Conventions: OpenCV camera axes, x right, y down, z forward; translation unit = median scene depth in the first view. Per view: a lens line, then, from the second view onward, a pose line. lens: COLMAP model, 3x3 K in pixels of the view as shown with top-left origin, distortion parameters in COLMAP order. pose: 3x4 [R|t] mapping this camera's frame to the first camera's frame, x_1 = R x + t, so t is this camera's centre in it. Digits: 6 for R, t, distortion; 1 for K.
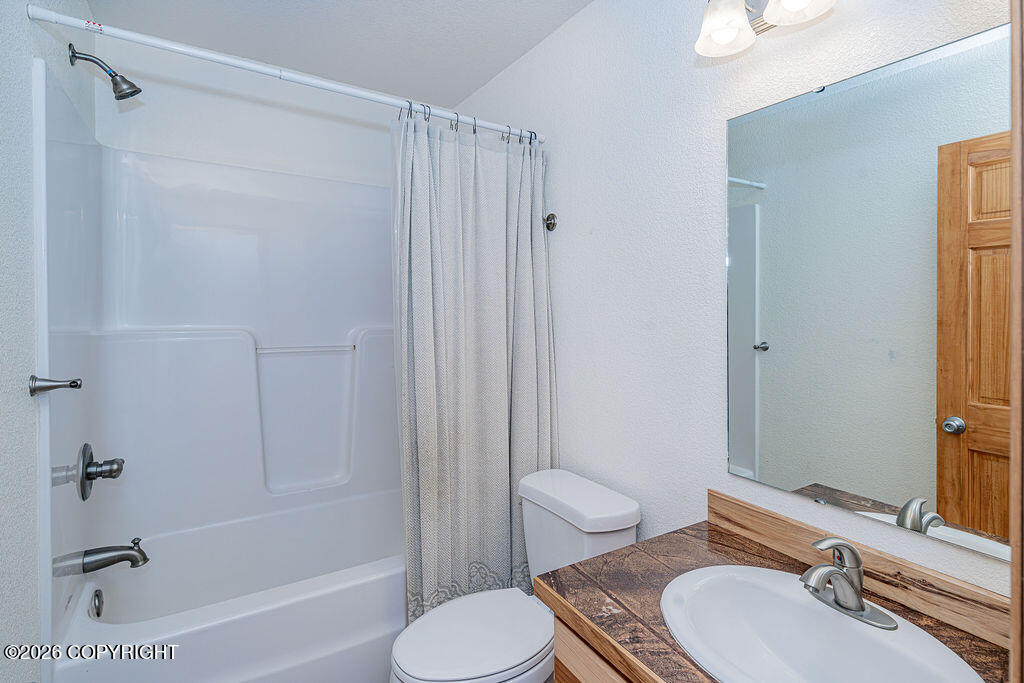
lens RADIAL K [[496.9, 0, 523.9], [0, 496.9, 302.2], [0, 0, 1]] dist [0.000831, -0.000451]
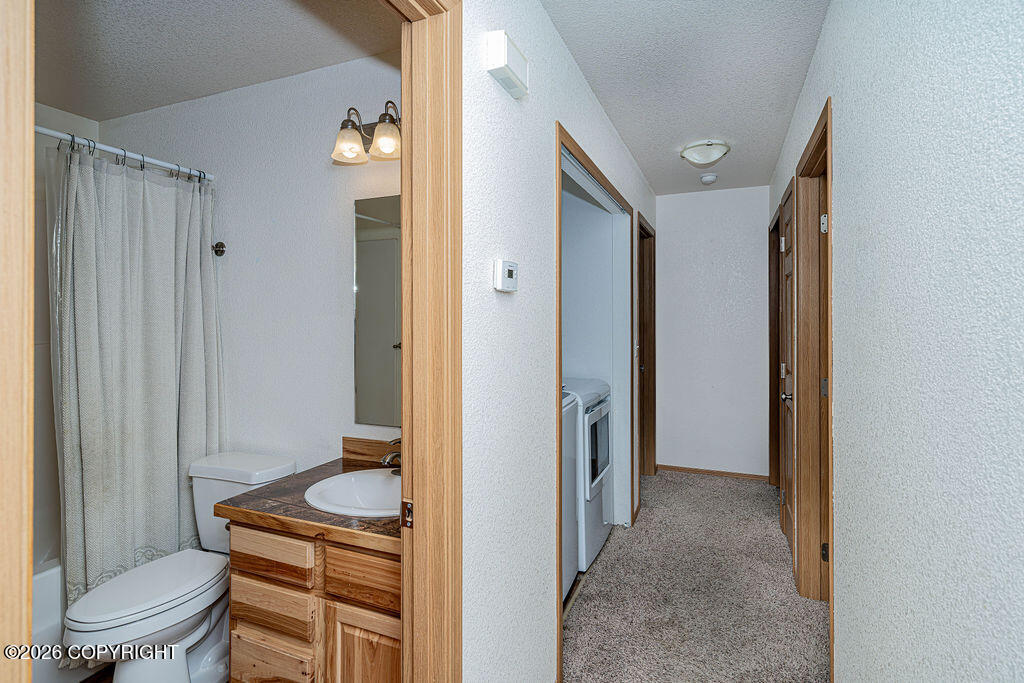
lens RADIAL K [[496.9, 0, 524.6], [0, 496.9, 302.0], [0, 0, 1]] dist [0.000831, -0.000451]
pose [[0.806577, 0.004294, 0.591113, -0.066842], [0.005775, 0.999869, -0.015143, -0.011606], [-0.591101, 0.015627, 0.806447, -0.445895]]
